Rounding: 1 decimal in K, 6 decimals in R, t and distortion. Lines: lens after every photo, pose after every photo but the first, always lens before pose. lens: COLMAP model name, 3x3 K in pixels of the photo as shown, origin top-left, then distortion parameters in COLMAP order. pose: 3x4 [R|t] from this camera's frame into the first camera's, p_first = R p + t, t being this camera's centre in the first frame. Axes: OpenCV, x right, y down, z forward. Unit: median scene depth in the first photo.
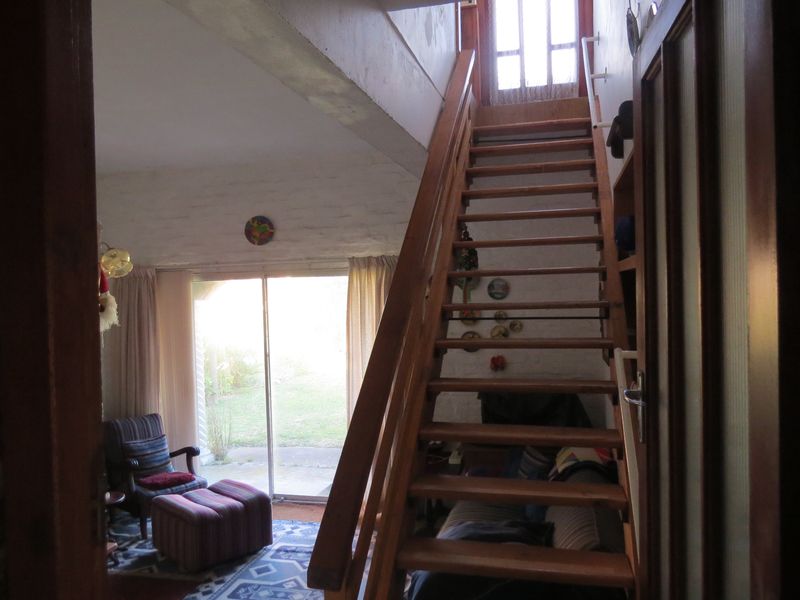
lens RADIAL K [[638.5, 0, 399.1], [0, 638.5, 301.0], [0, 0, 1]] dist [-0.033409, 0.009049]
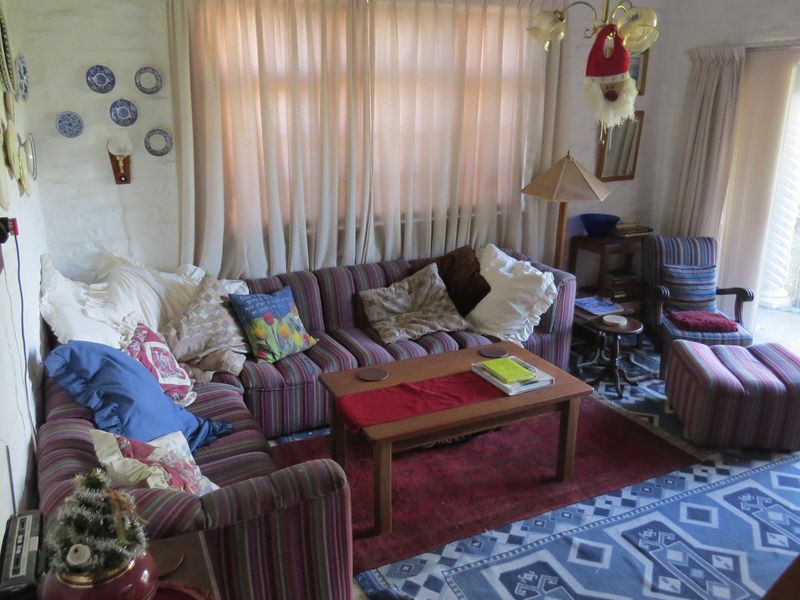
lens RADIAL K [[638.5, 0, 398.7], [0, 638.5, 297.1], [0, 0, 1]] dist [-0.033409, 0.009049]
pose [[0.607955, 0.263216, -0.749071, -0.001254], [-0.023232, 0.948942, 0.314593, 0.005426], [0.793631, -0.173856, 0.583029, 0.228416]]
